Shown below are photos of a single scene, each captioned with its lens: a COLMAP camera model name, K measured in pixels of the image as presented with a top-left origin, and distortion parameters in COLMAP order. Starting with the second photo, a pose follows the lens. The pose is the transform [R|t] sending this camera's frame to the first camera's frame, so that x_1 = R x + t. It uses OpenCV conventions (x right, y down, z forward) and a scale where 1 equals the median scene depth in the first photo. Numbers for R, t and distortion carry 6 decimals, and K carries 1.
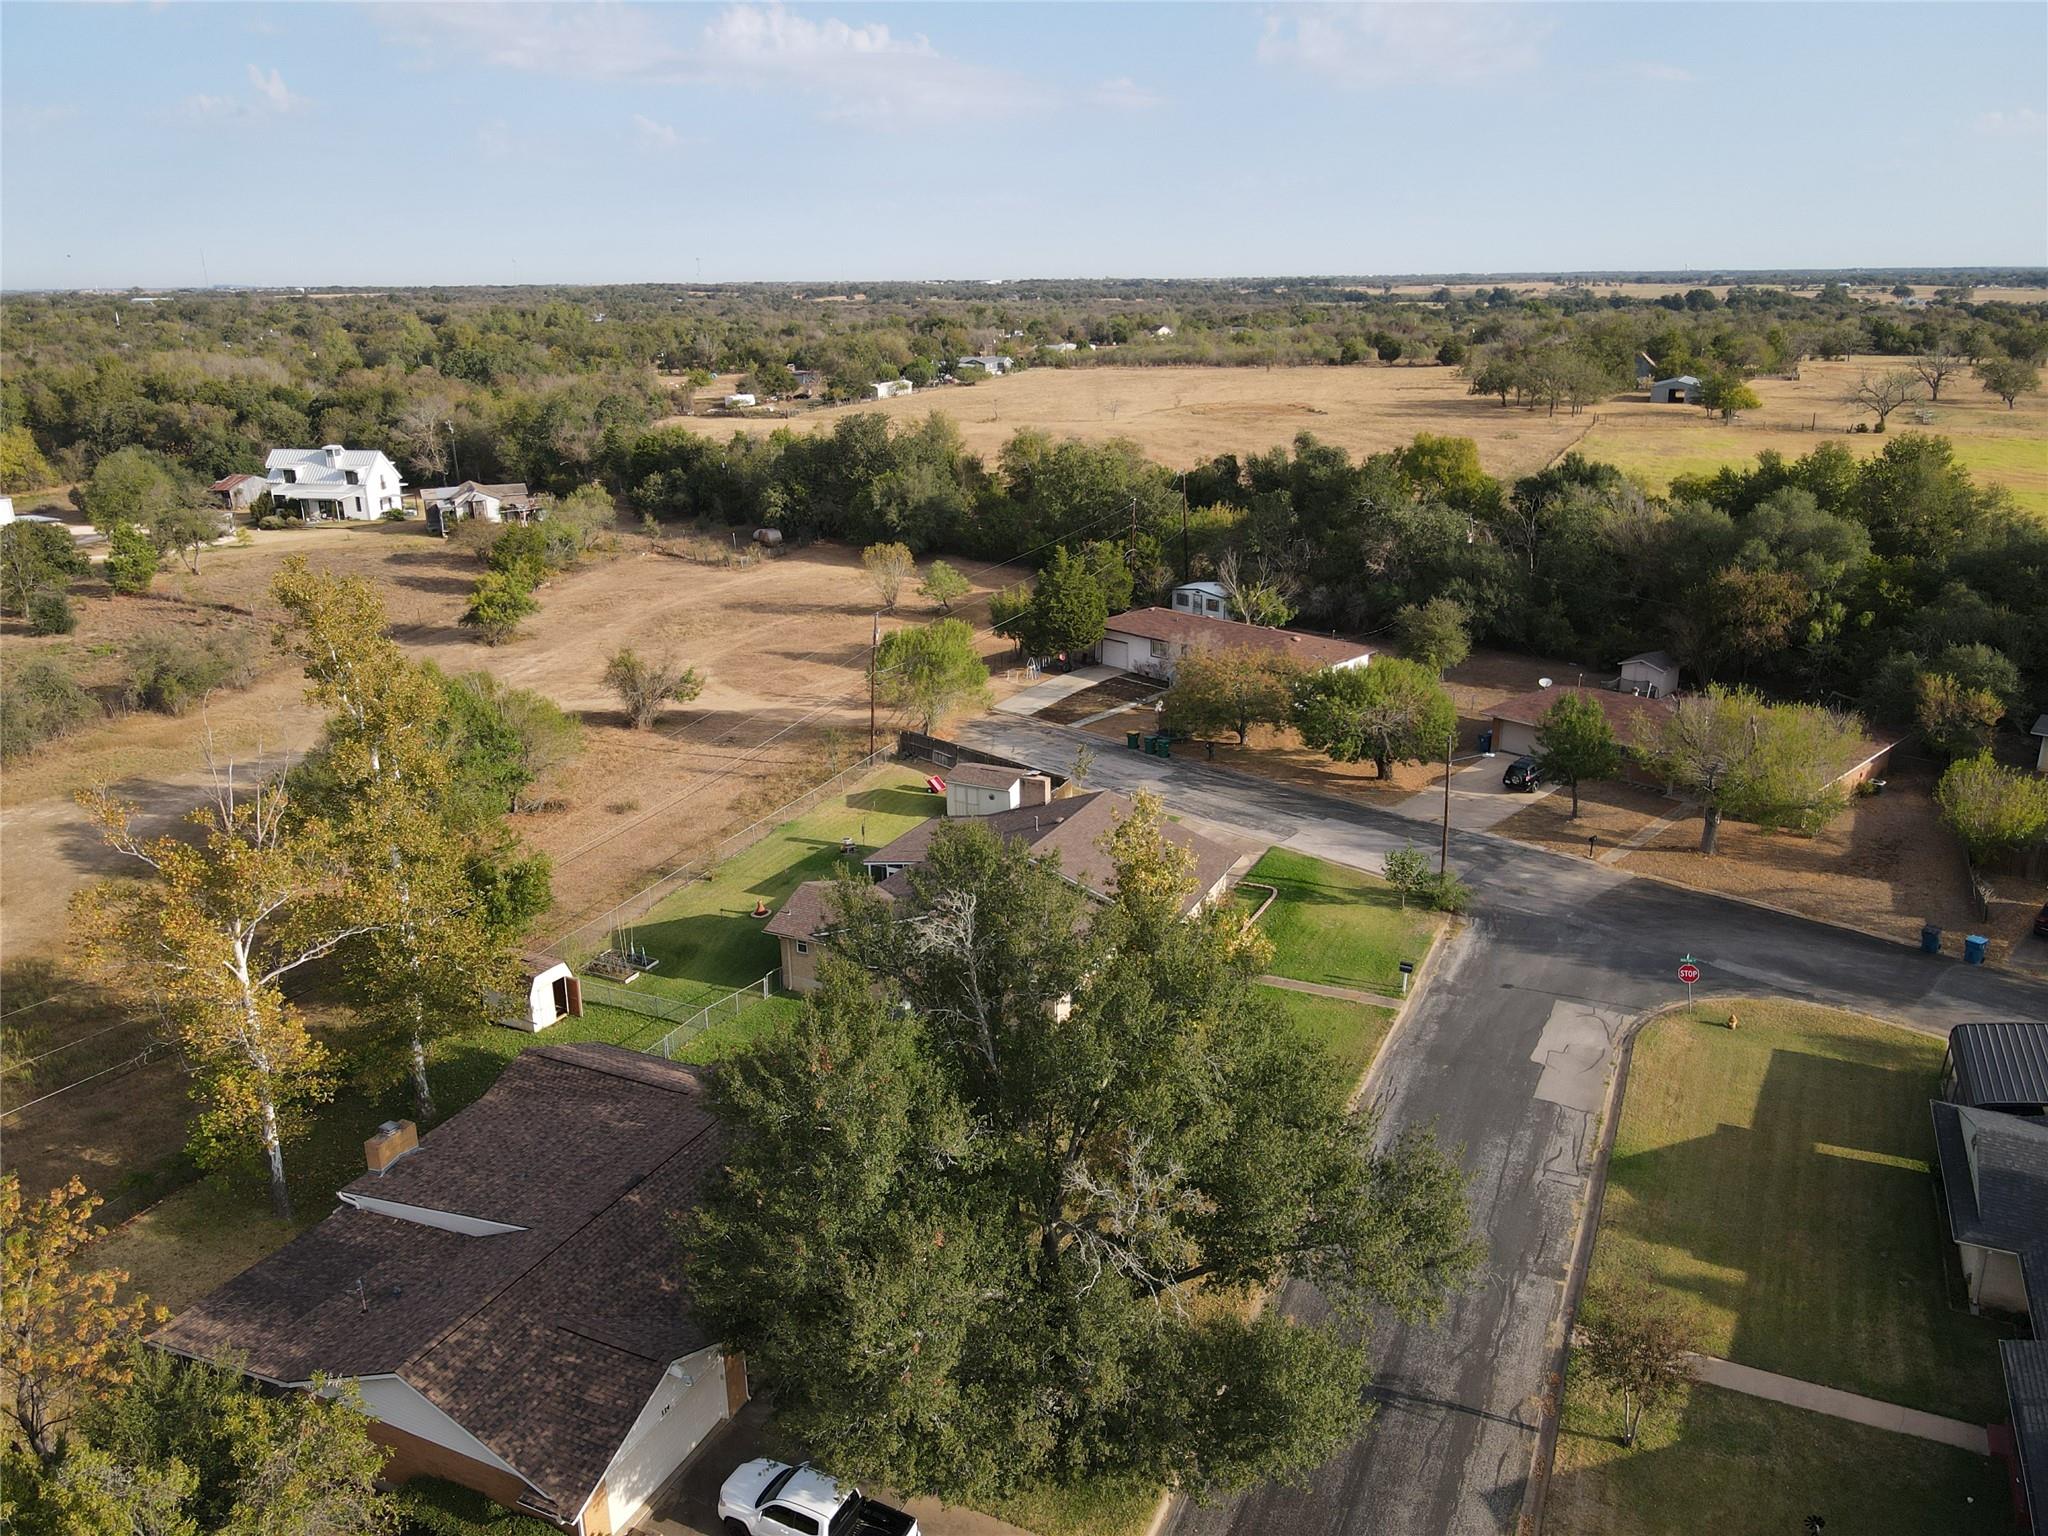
lens RADIAL K [[1504.8, 0, 1031.5], [0, 1504.8, 782.2], [0, 0, 1]] dist [0.014798, -0.003186]
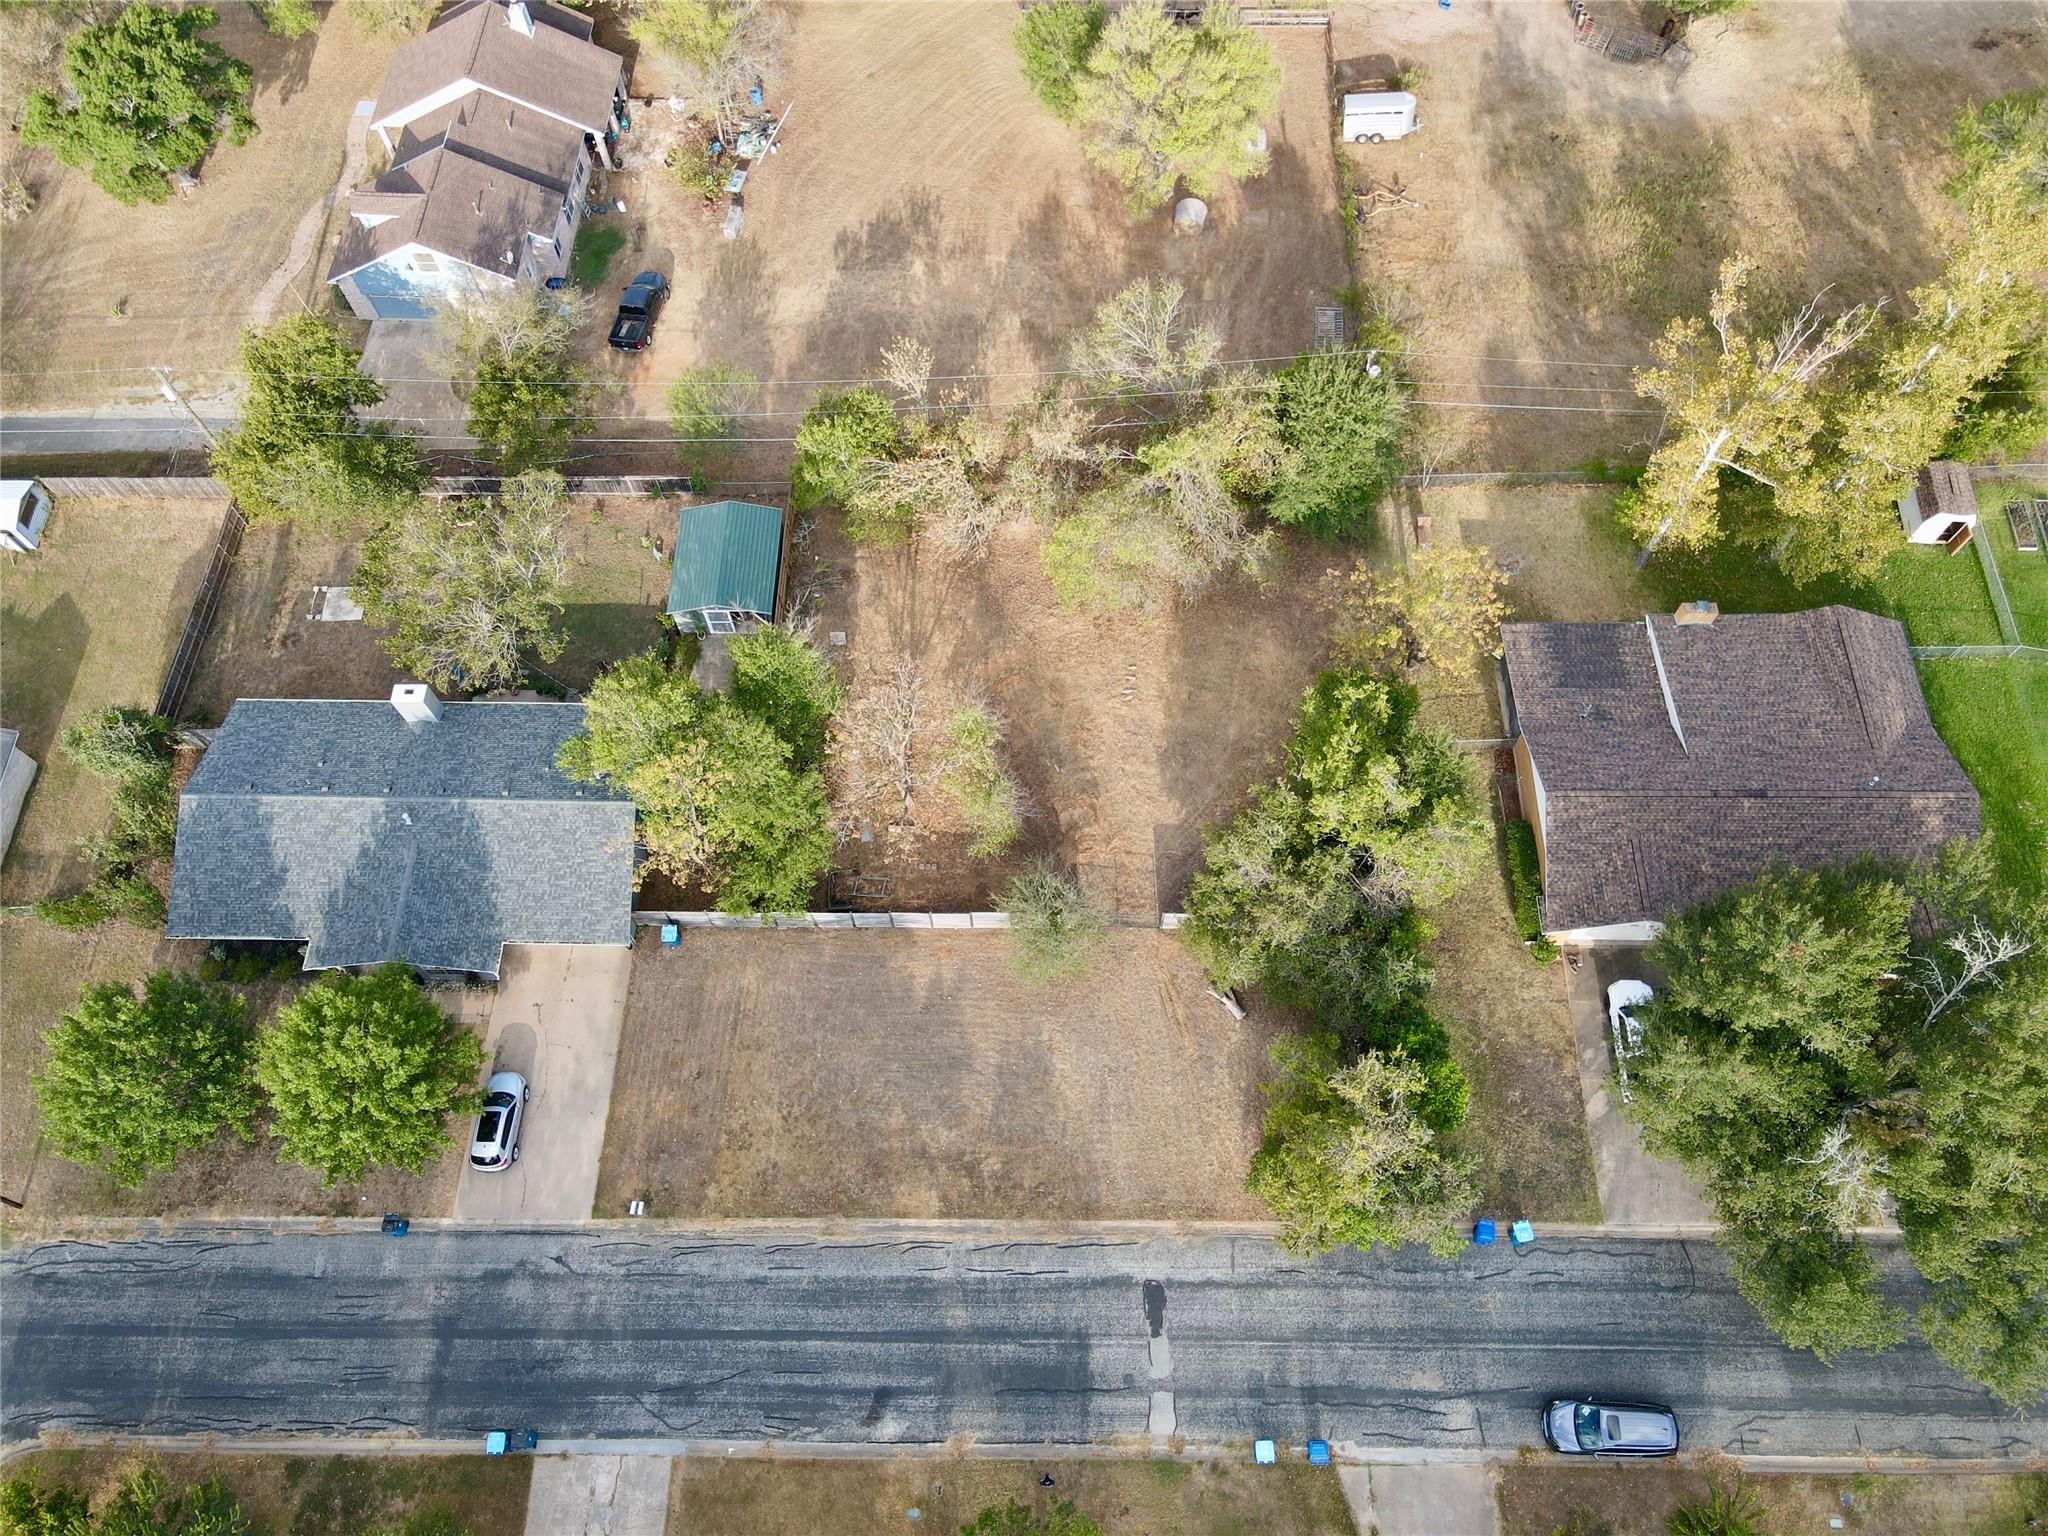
lens RADIAL K [[1504.8, 0, 1038.7], [0, 1504.8, 774.0], [0, 0, 1]] dist [0.014798, -0.003186]
pose [[0.424036, 0.815803, -0.393267, -0.005491], [-0.281682, 0.531506, 0.798847, -0.639692], [0.860726, -0.227964, 0.455175, -0.212469]]
